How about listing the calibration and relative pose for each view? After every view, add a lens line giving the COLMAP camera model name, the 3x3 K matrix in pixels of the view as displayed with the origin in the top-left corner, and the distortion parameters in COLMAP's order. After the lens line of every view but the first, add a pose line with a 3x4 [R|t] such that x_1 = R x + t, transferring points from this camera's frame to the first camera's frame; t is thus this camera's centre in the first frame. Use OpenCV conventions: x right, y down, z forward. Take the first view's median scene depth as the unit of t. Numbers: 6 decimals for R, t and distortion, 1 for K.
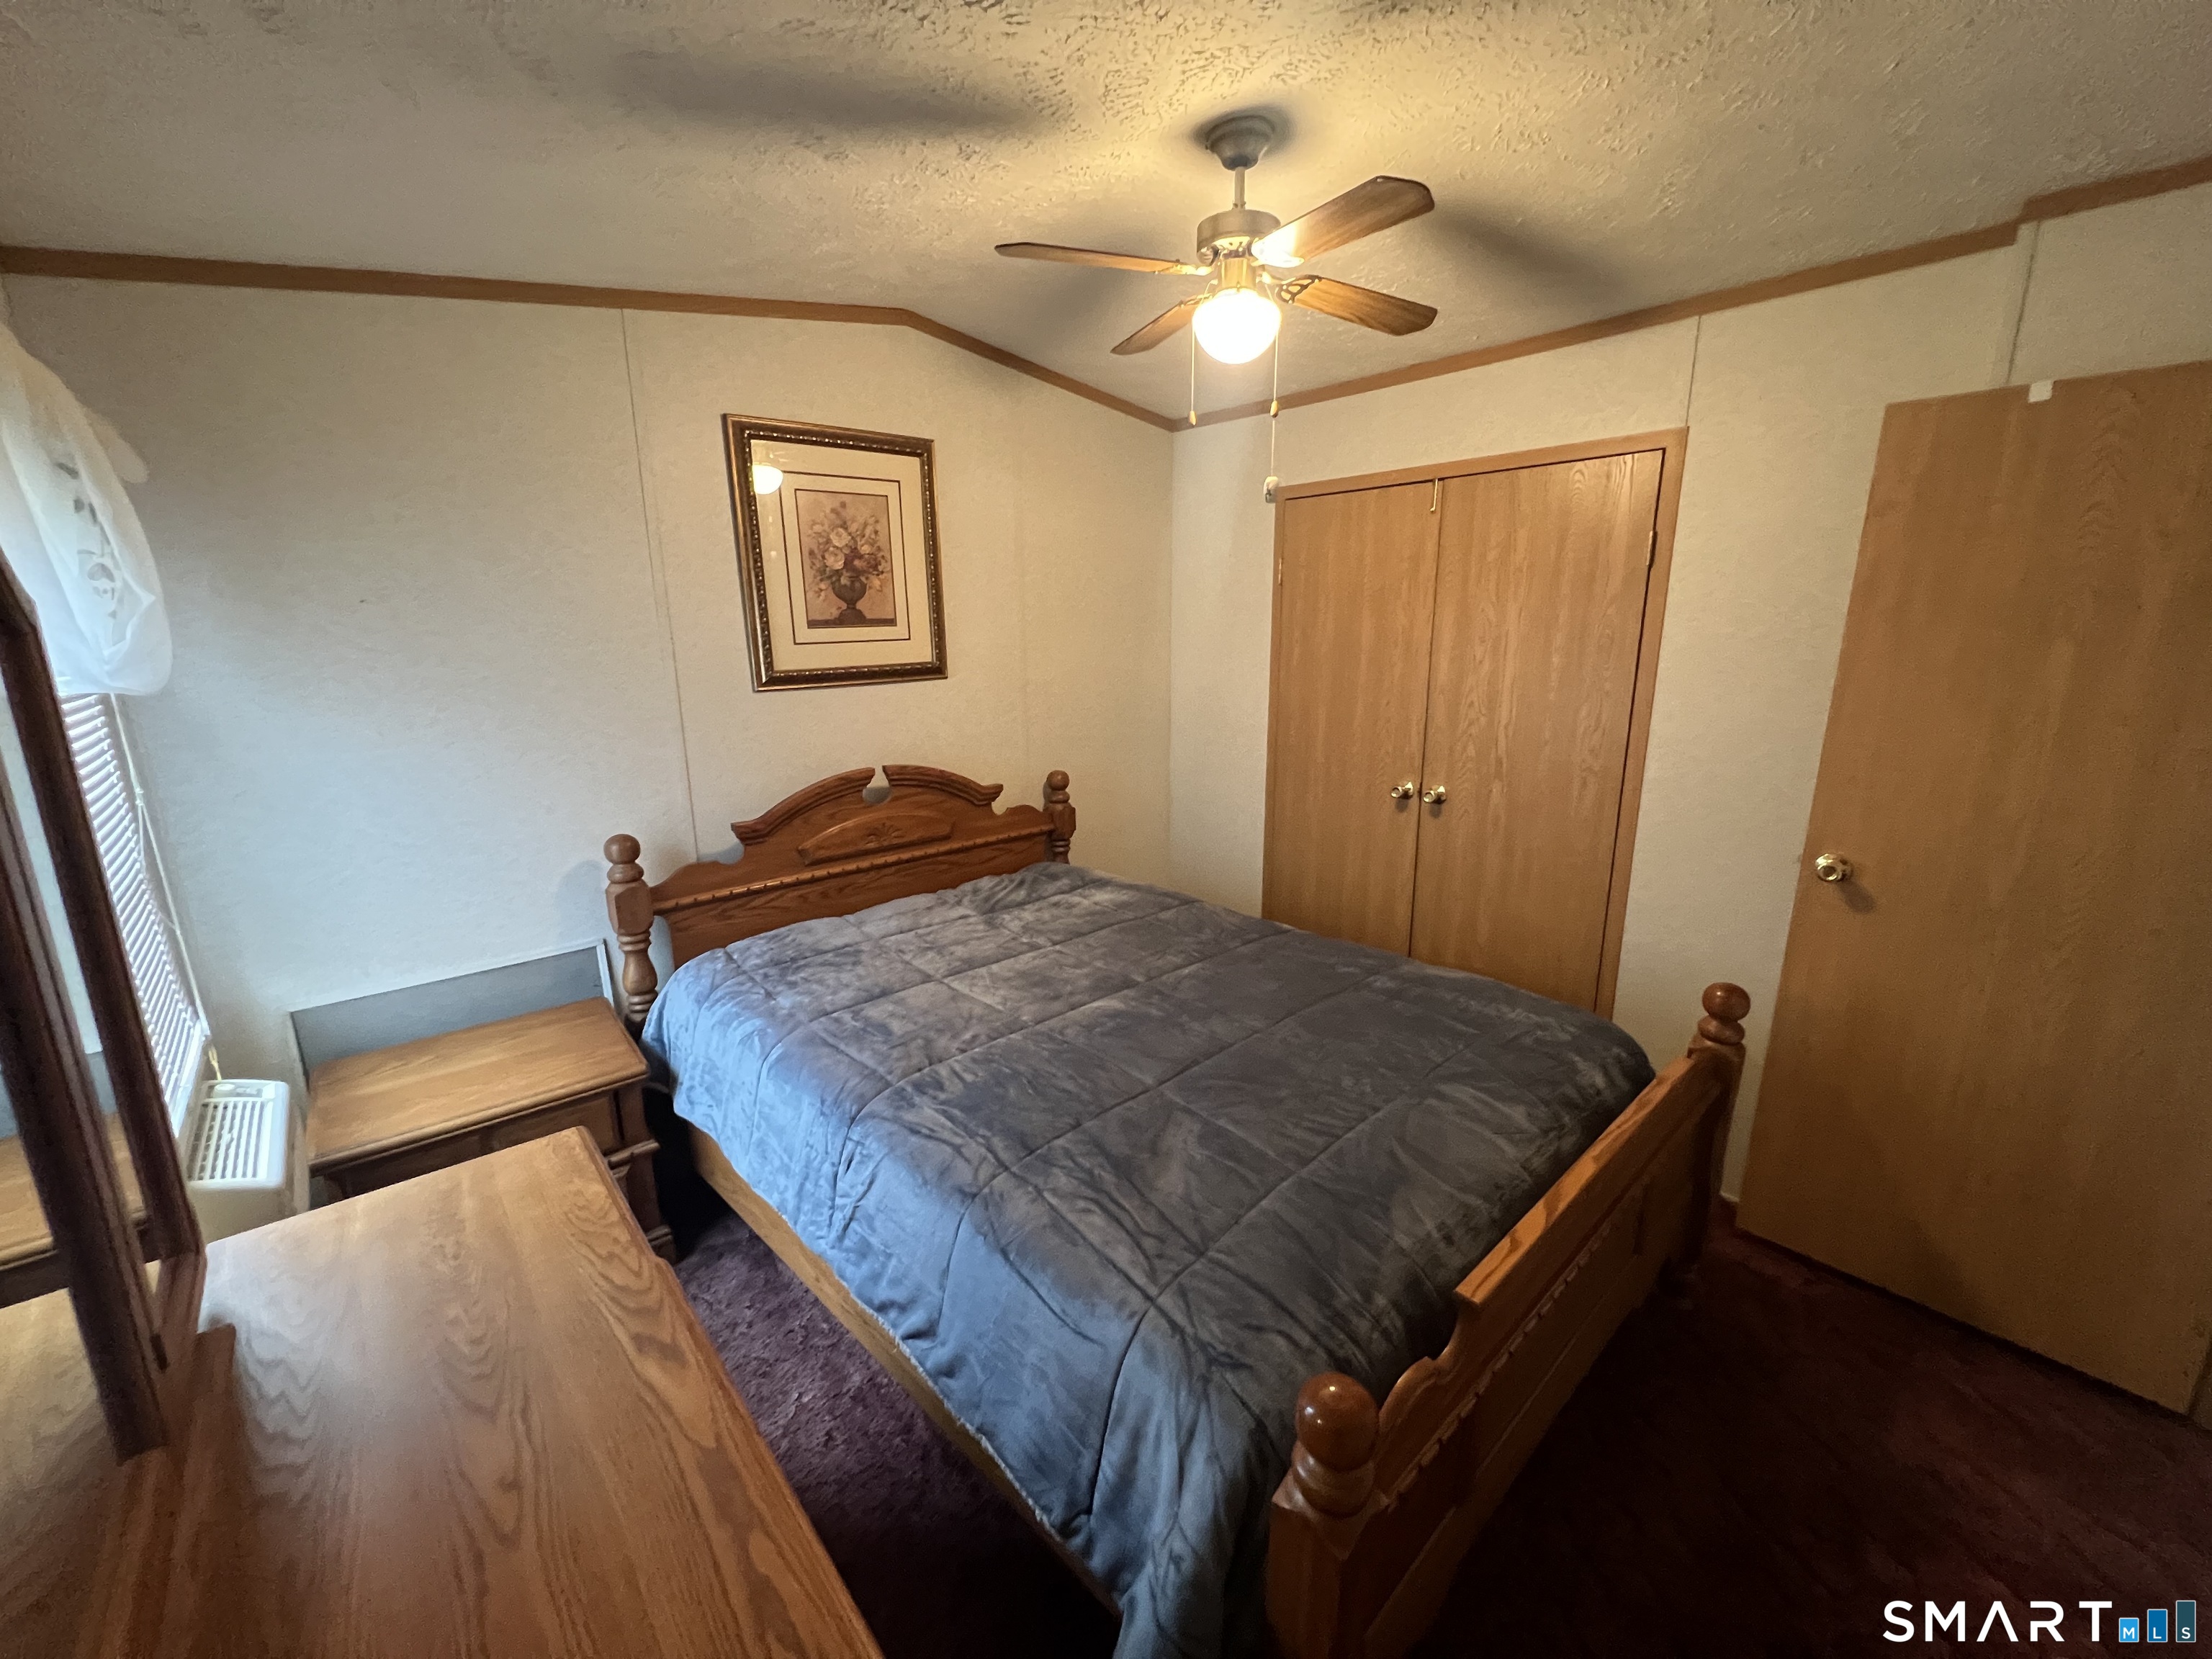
lens RADIAL K [[883.9, 0, 1101.4], [0, 883.9, 828.9], [0, 0, 1]] dist [-0.001600, 0.000196]
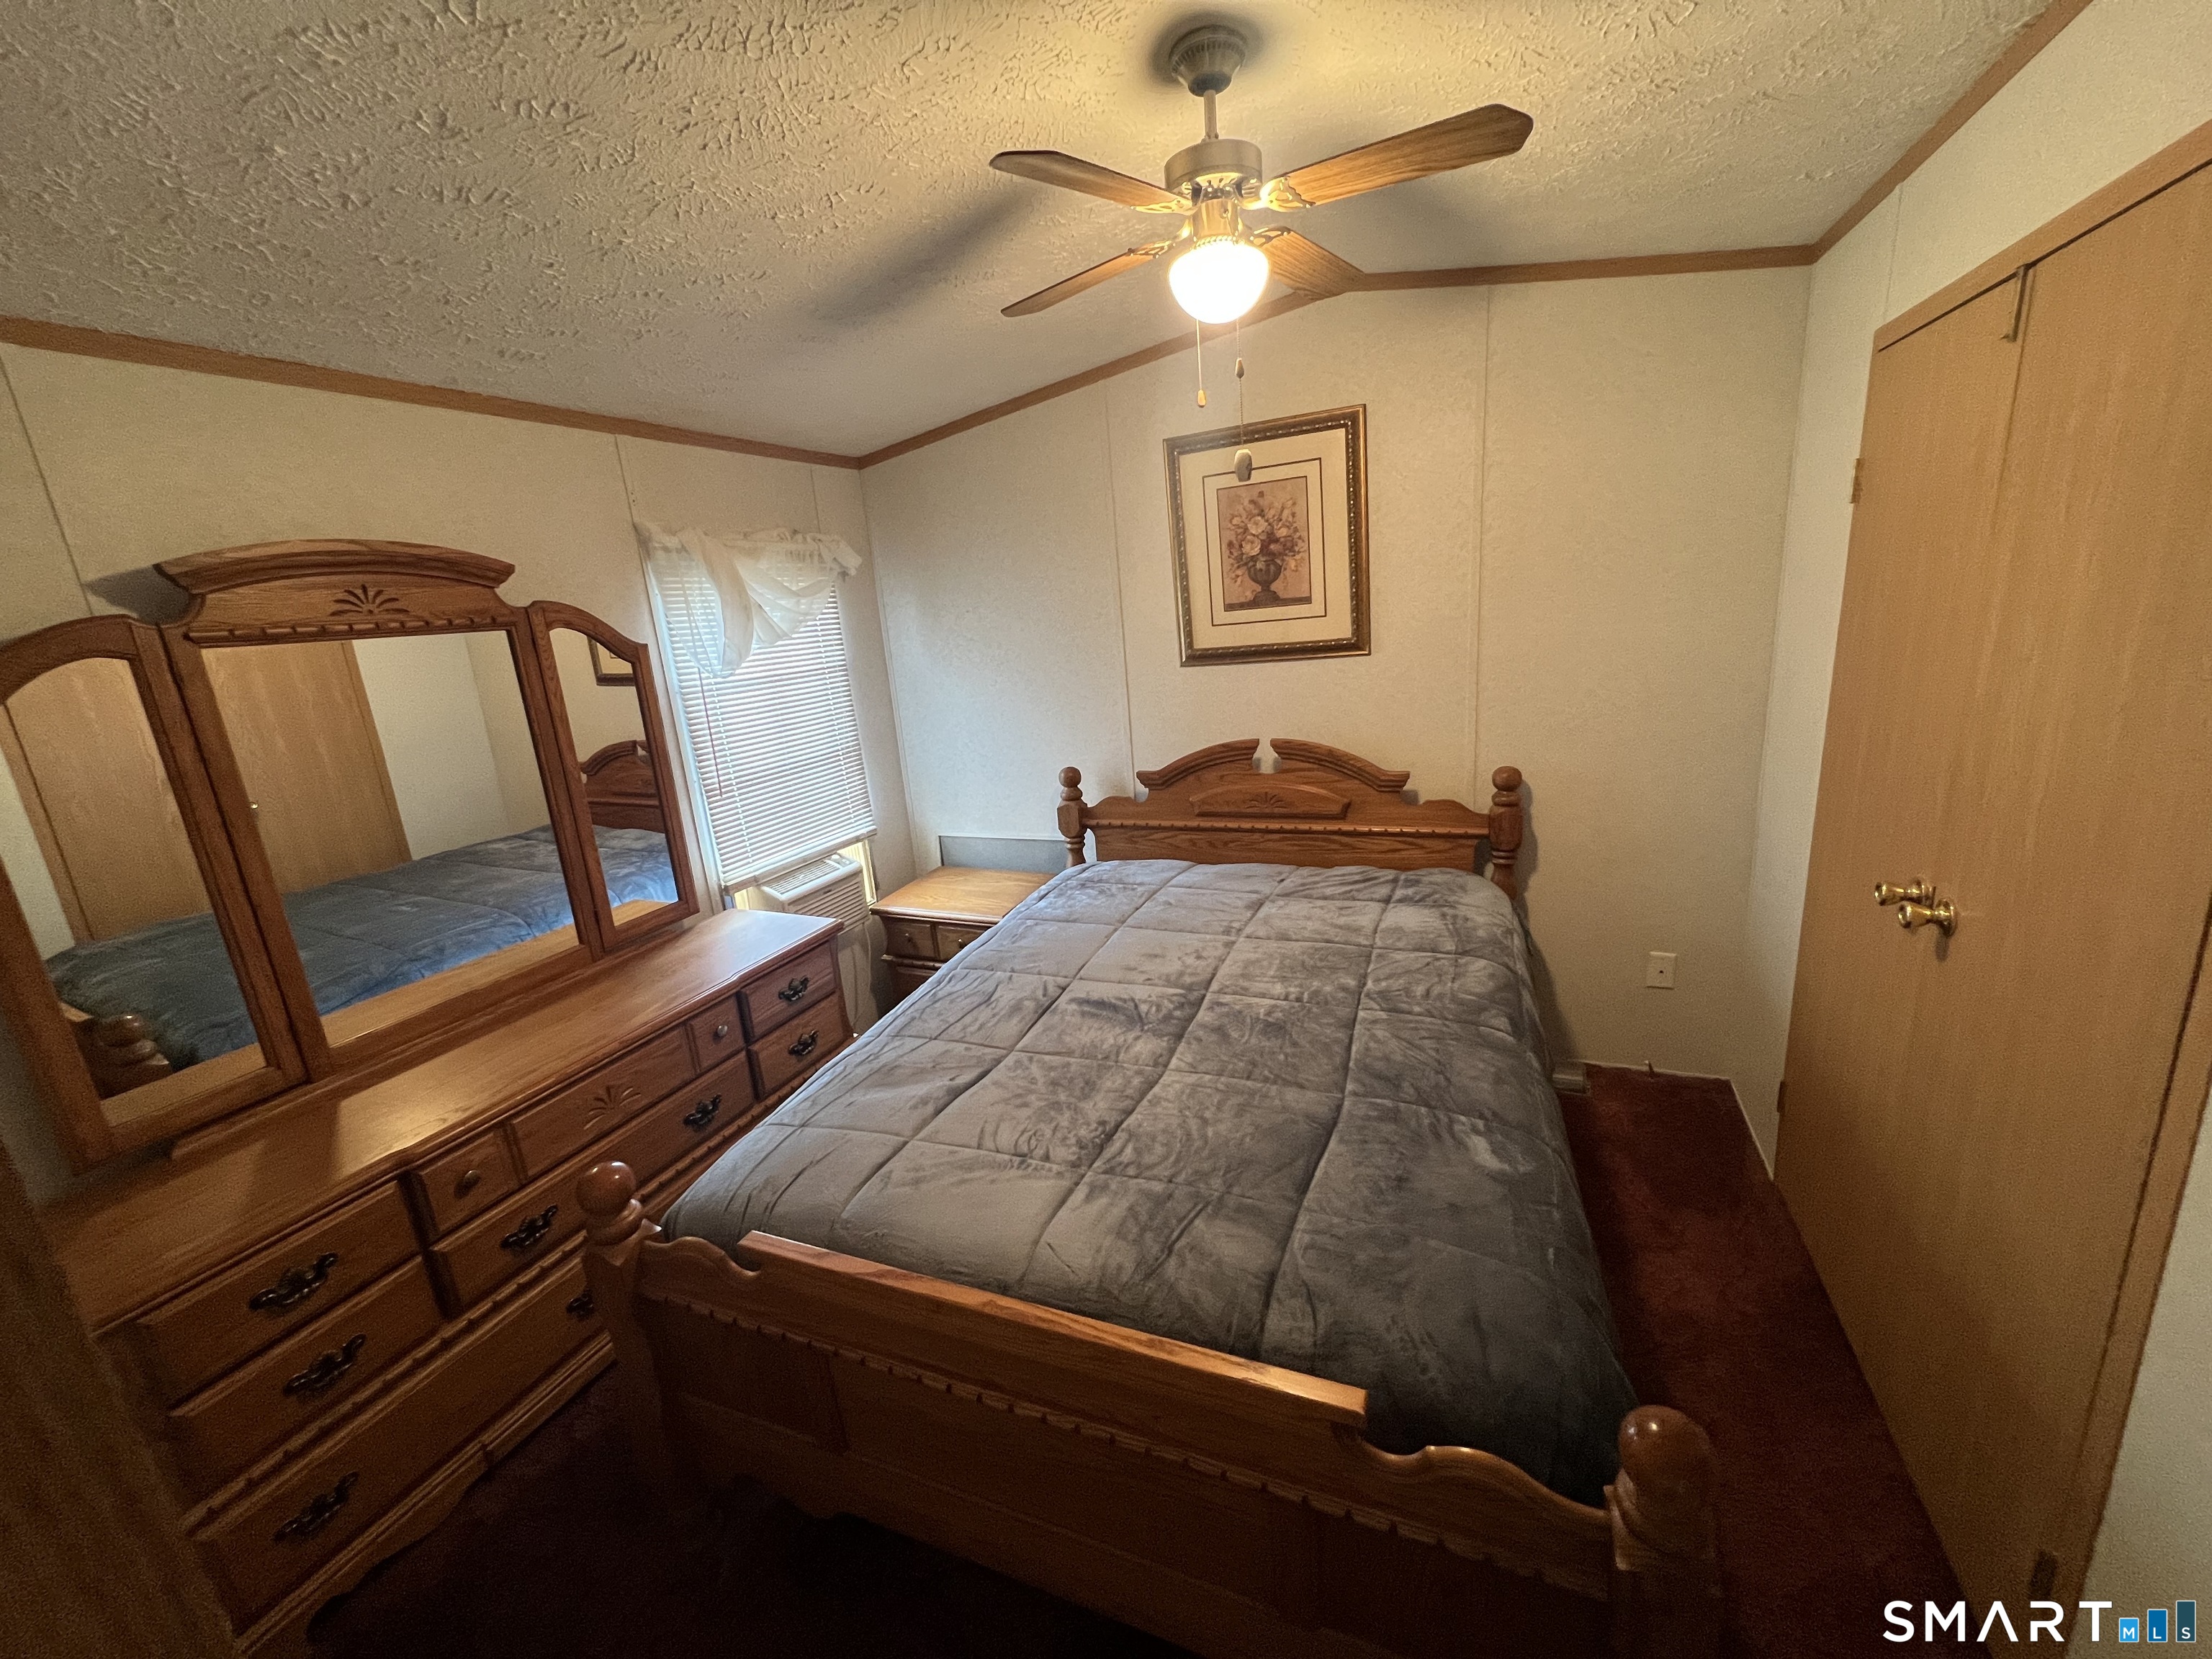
lens RADIAL K [[883.9, 0, 1101.4], [0, 883.9, 828.9], [0, 0, 1]] dist [-0.001600, 0.000196]
pose [[0.421622, 0.203291, -0.883690, 0.654862], [-0.130733, 0.977991, 0.162610, -0.115545], [0.897298, 0.046967, 0.438919, 0.365708]]
